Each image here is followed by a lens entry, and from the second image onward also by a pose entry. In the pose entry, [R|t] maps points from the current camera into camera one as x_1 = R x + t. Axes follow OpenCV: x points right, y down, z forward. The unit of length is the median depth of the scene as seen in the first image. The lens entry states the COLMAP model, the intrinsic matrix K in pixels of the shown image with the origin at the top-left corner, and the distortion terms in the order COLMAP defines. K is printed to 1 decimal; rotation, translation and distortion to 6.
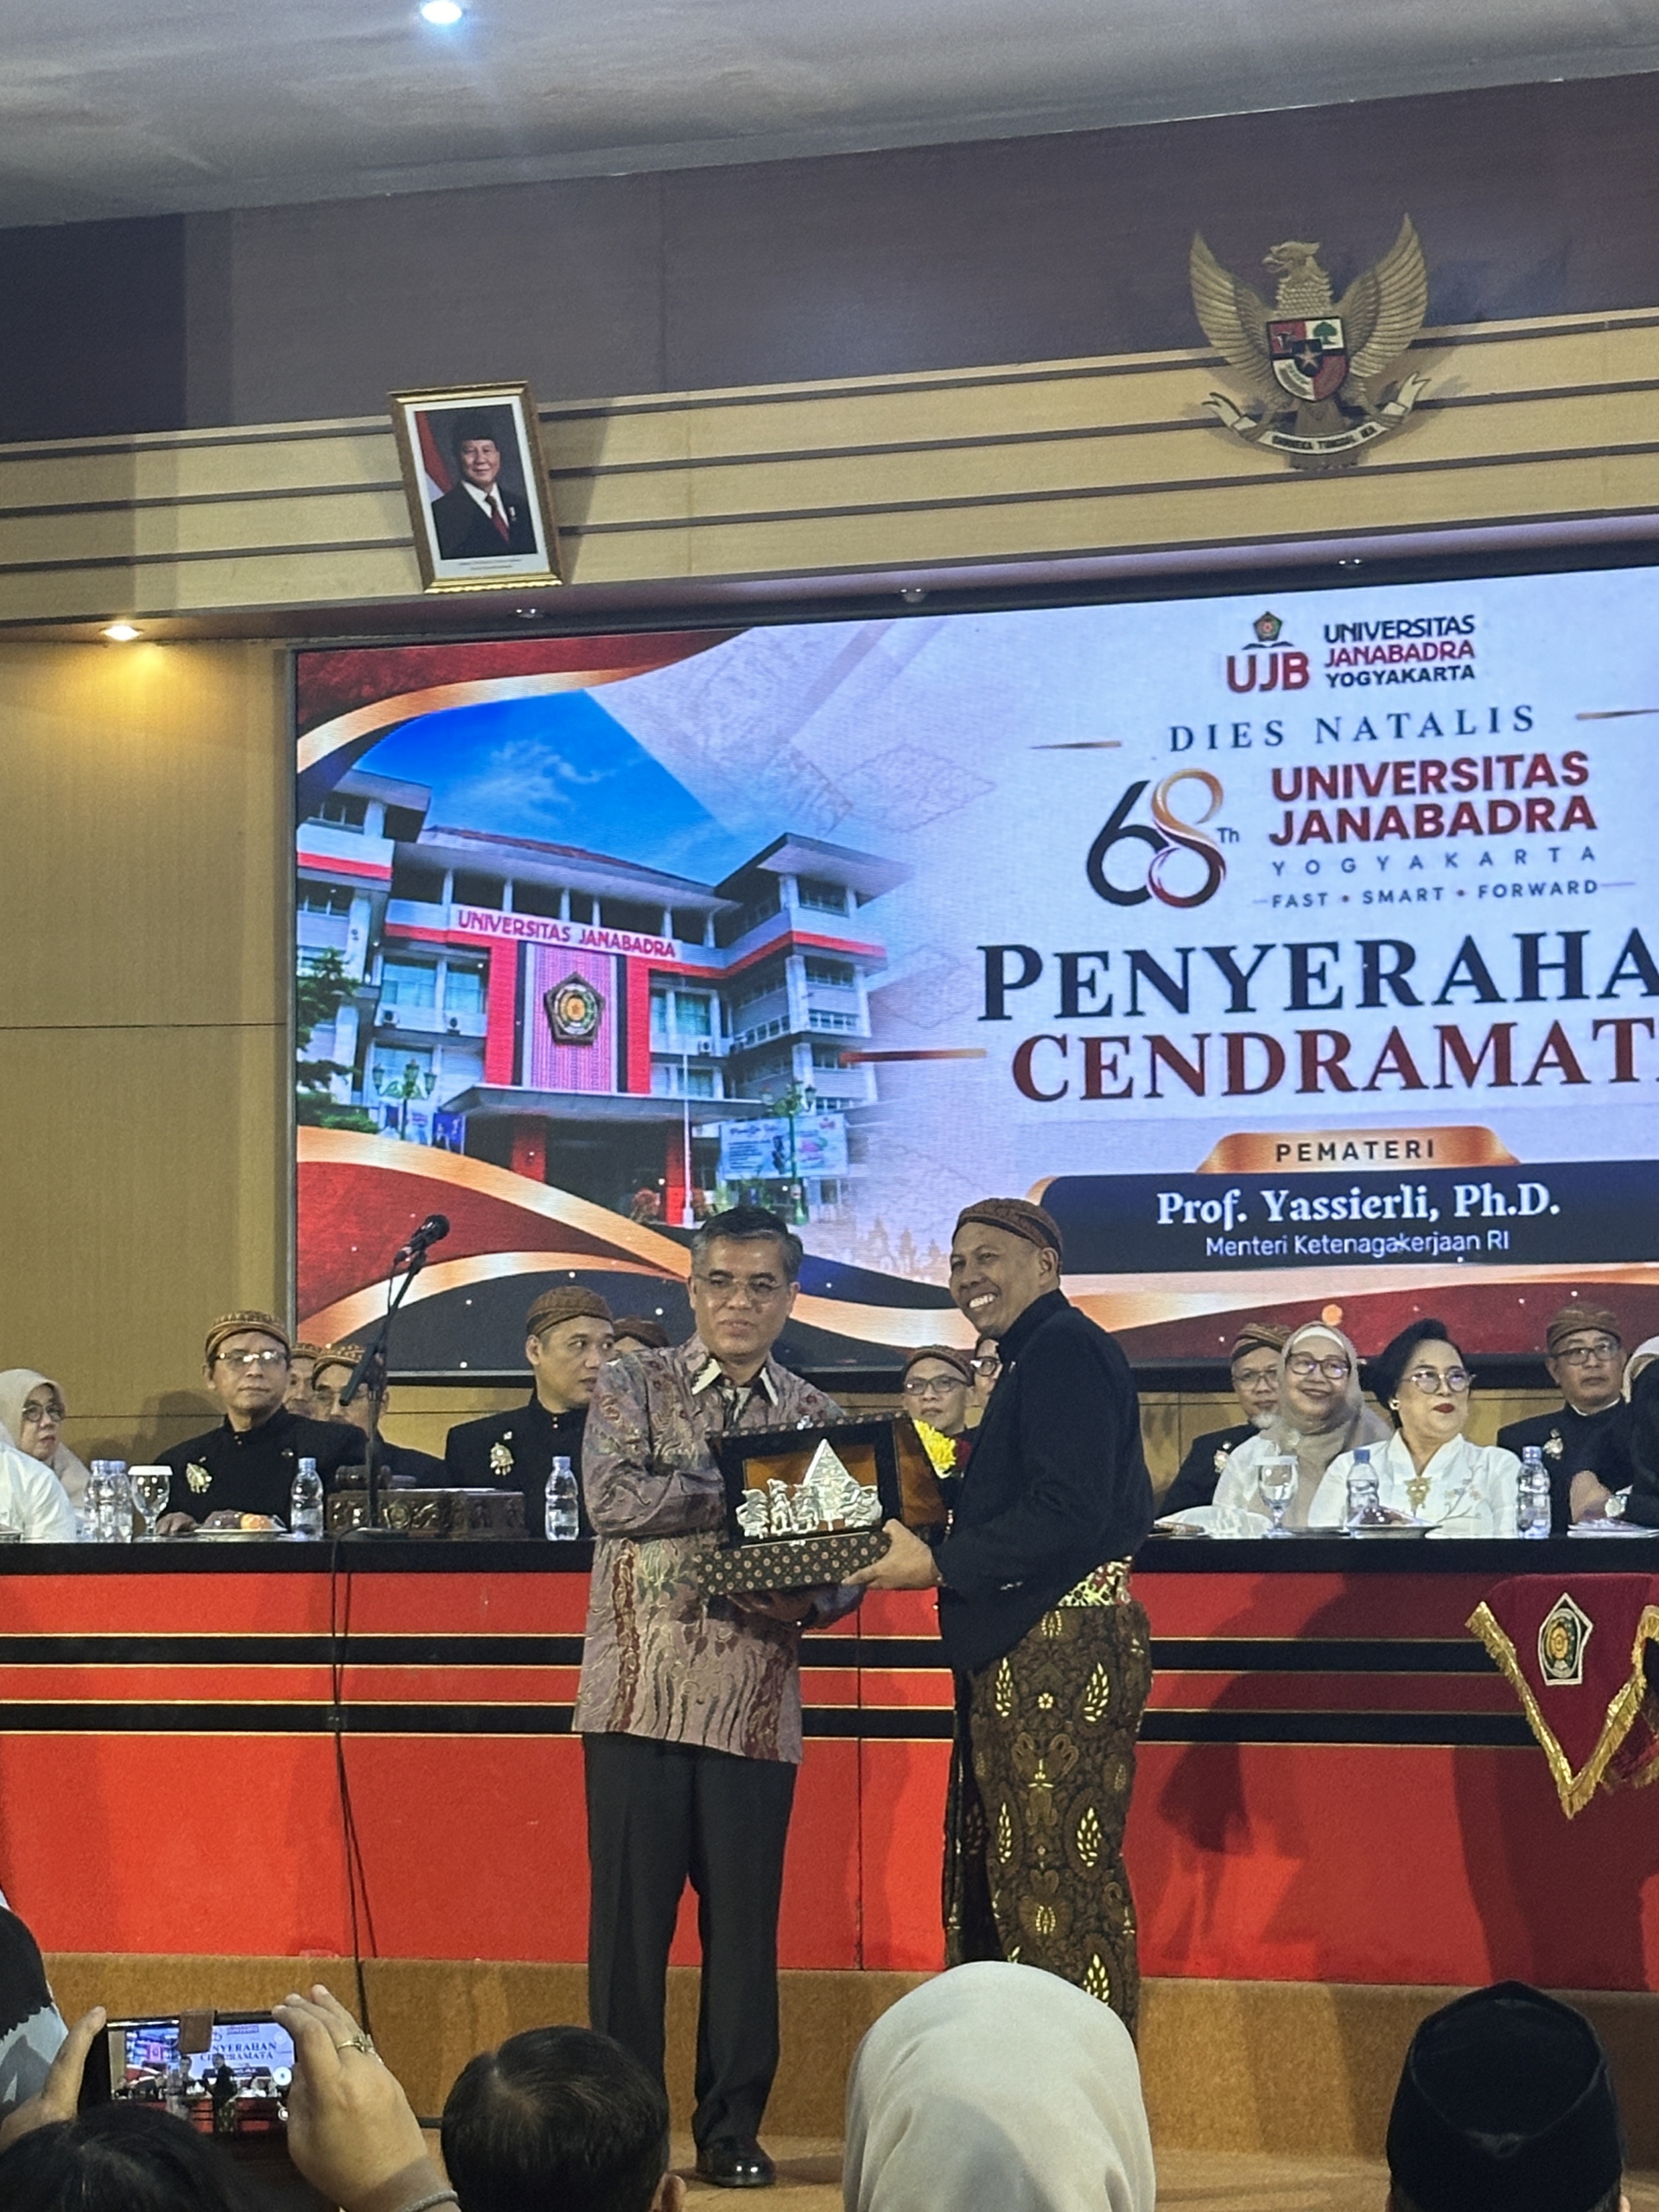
lens RADIAL K [[4934.1, 0, 889.0], [0, 4934.1, 1095.4], [0, 0, 1]] dist [0.107750, 0.855846]
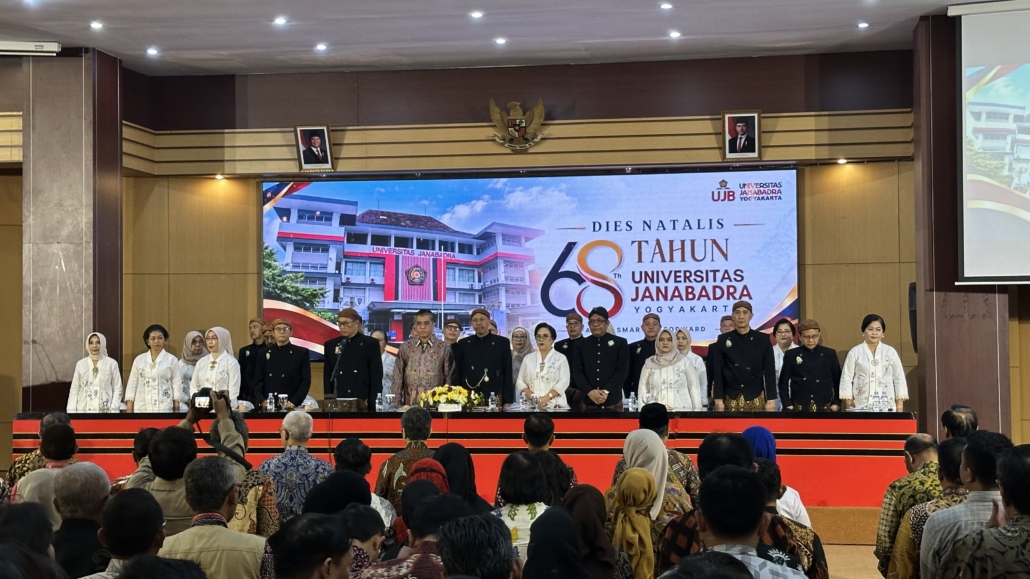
lens RADIAL K [[1582.3, 0, 516.0], [0, 1582.3, 256.8], [0, 0, 1]] dist [0.151277, -0.020123]
pose [[0.987004, 0.008906, 0.160446, -0.131163], [-0.012599, 0.999678, 0.022016, -0.063403], [-0.160199, -0.023751, 0.986799, -0.353070]]
